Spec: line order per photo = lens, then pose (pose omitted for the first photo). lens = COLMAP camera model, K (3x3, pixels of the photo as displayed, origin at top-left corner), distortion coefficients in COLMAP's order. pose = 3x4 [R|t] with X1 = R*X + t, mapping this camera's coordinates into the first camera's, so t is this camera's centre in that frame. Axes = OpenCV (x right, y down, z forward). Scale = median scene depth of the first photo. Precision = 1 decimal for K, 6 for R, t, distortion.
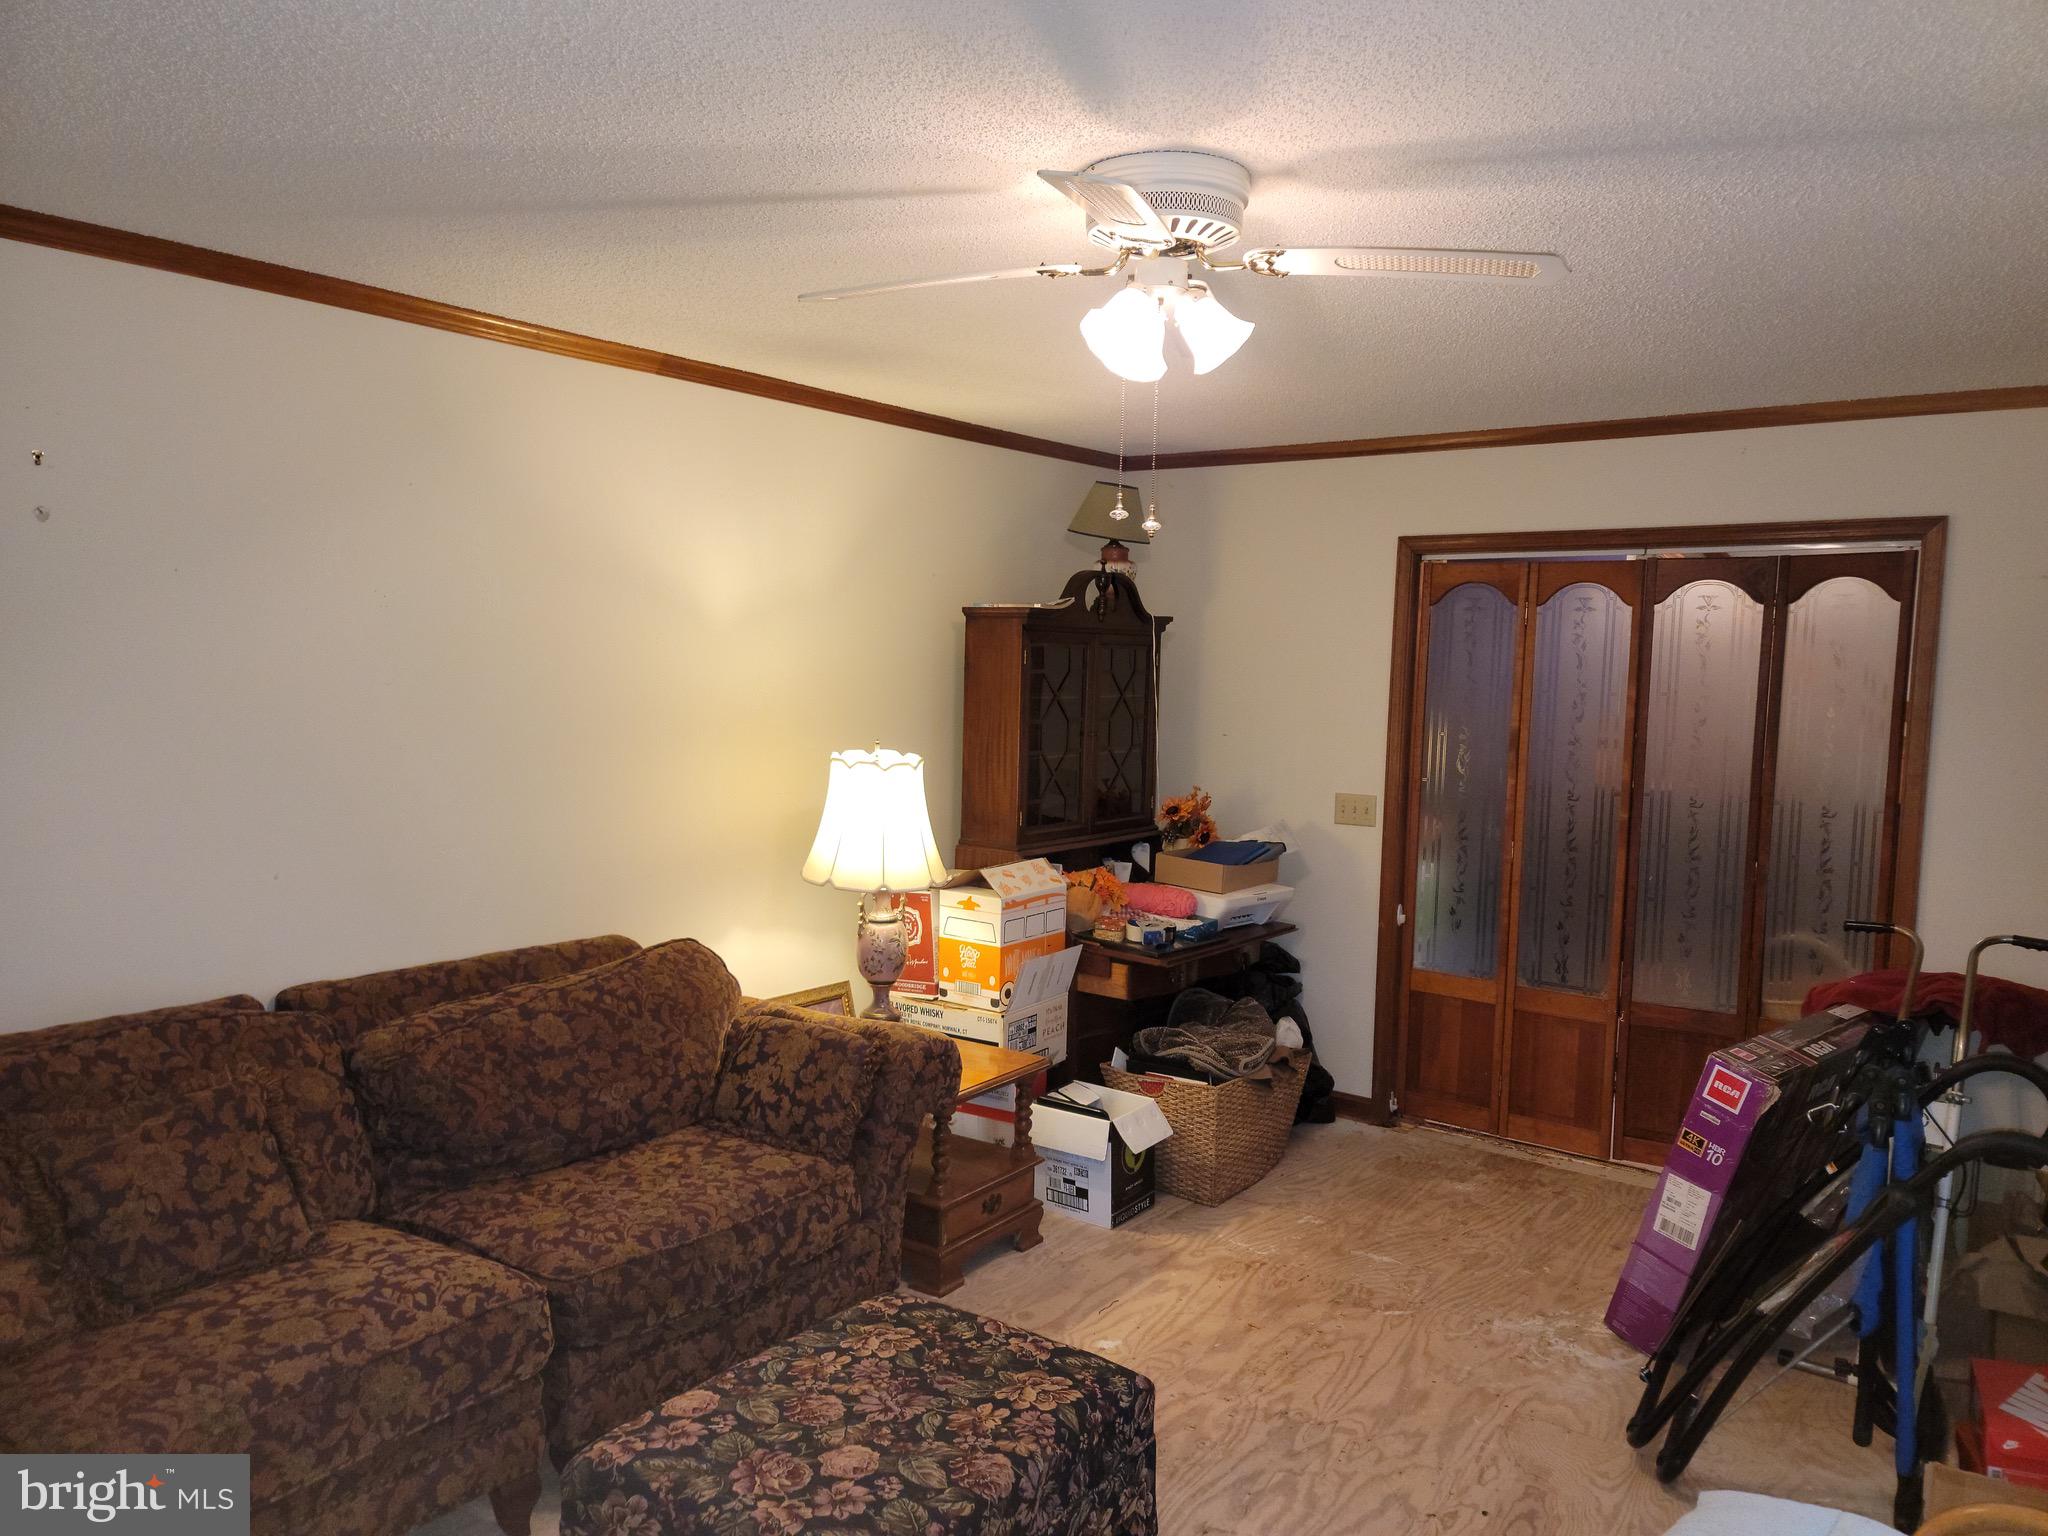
lens RADIAL K [[1513.5, 0, 1027.5], [0, 1513.5, 771.1], [0, 0, 1]] dist [0.054561, -0.052759]
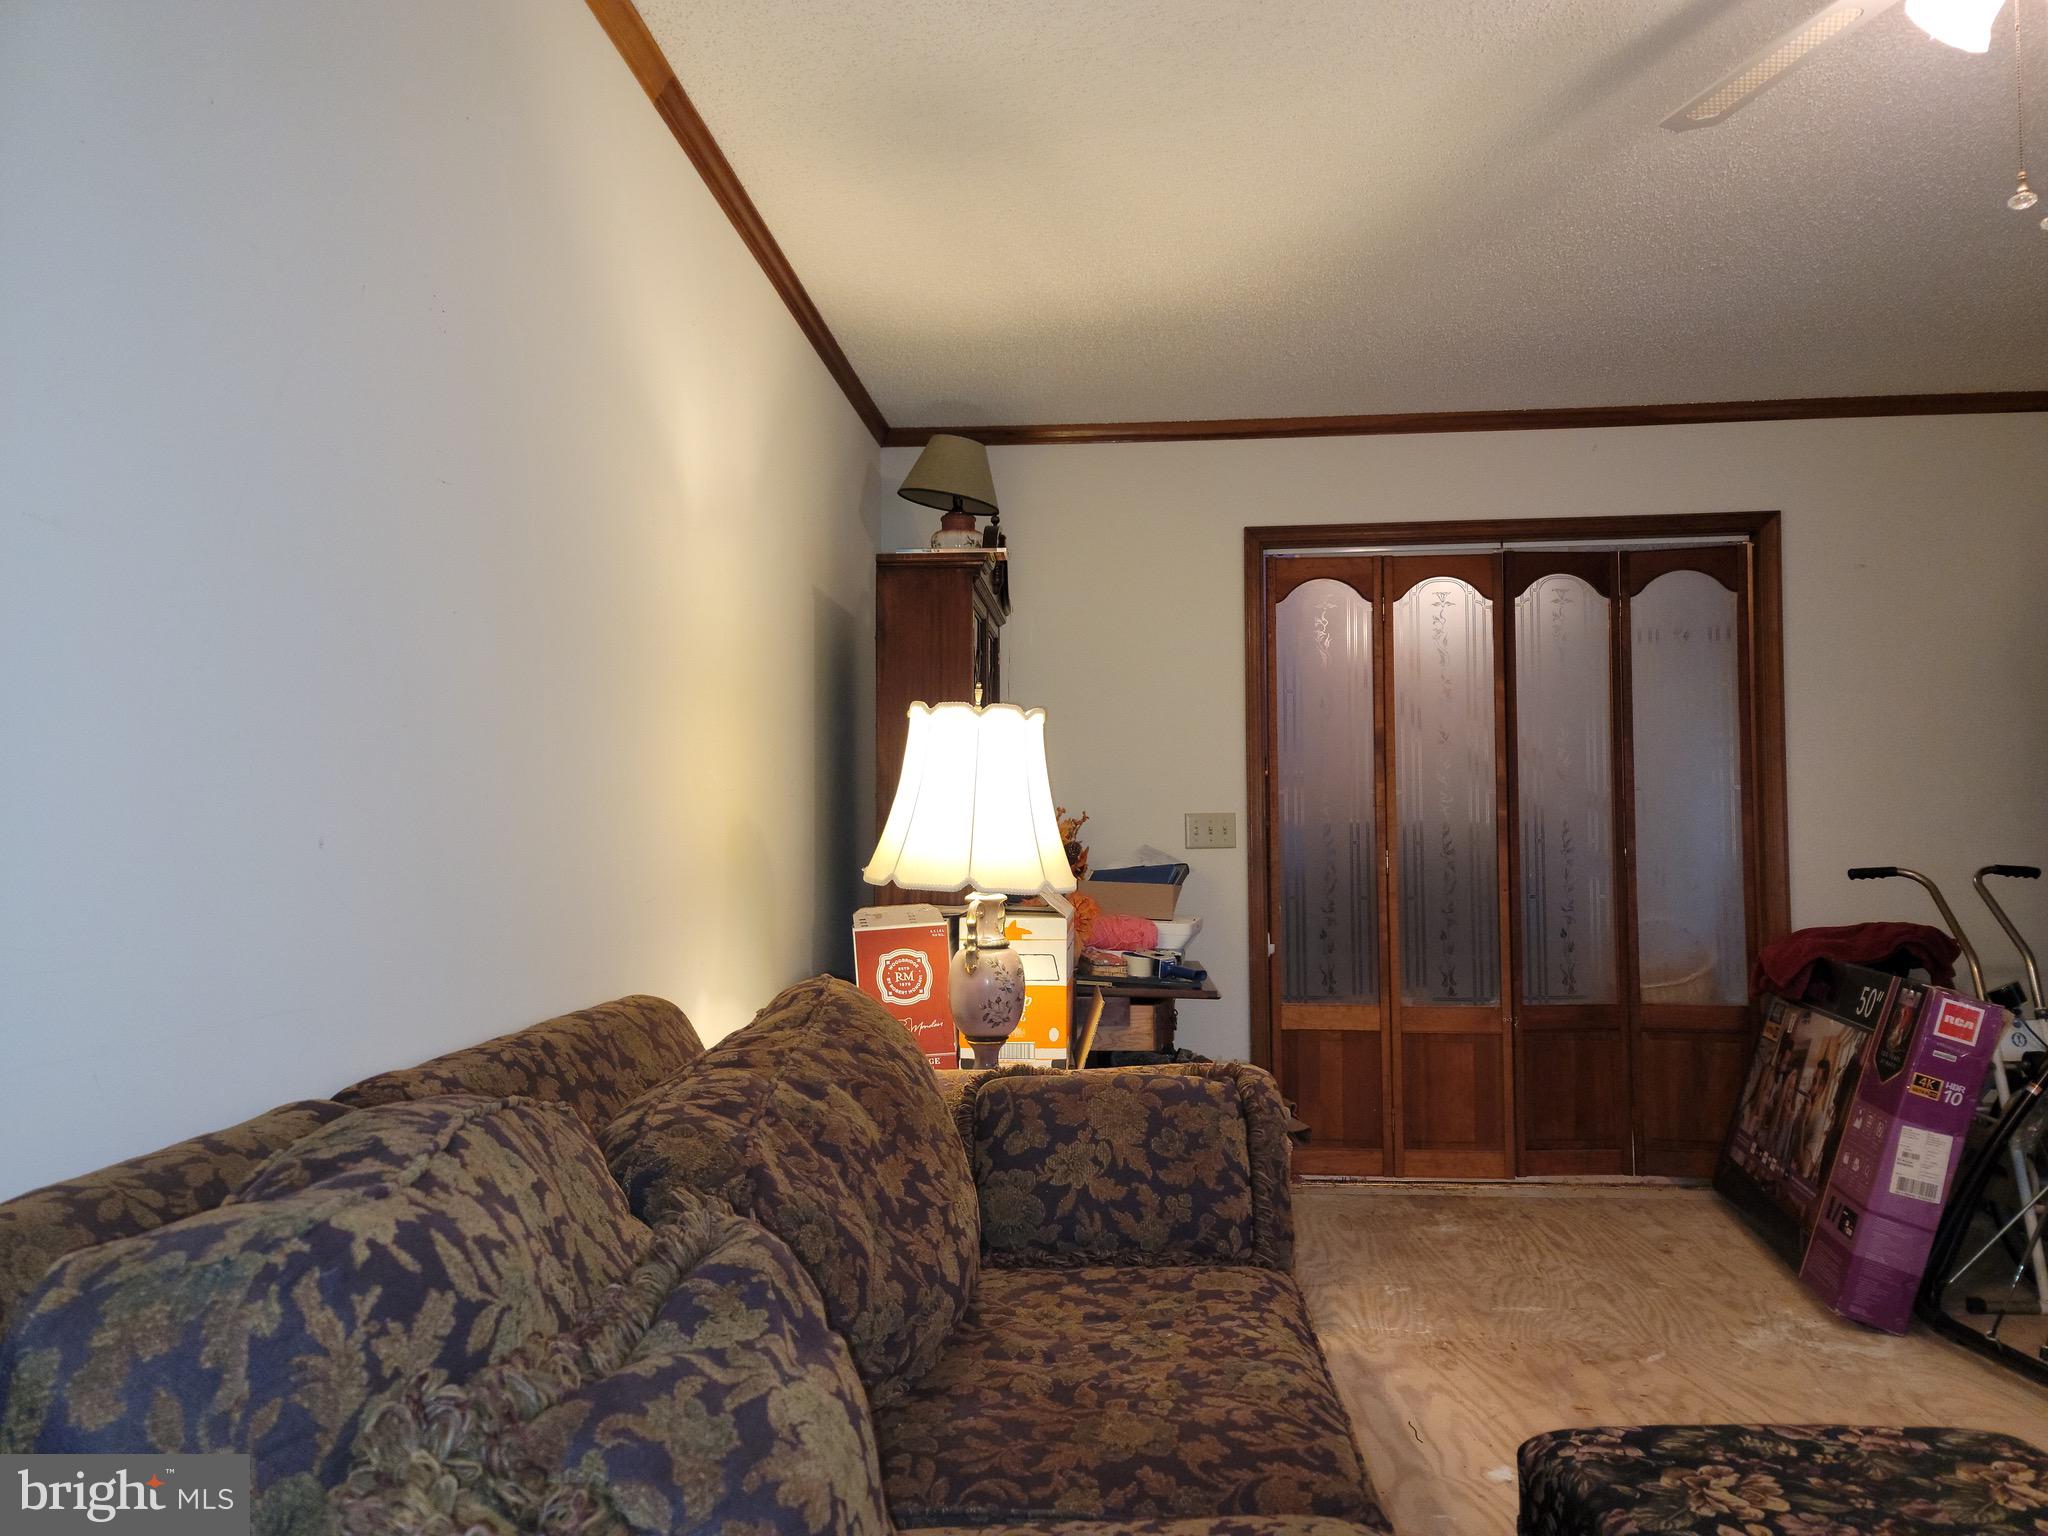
lens RADIAL K [[1513.5, 0, 1021.8], [0, 1513.5, 763.2], [0, 0, 1]] dist [0.054561, -0.052759]
pose [[0.842033, -0.003826, 0.539413, -0.454105], [0.067407, 0.992883, -0.098181, 0.084745], [-0.535198, 0.119032, 0.836298, 0.409048]]
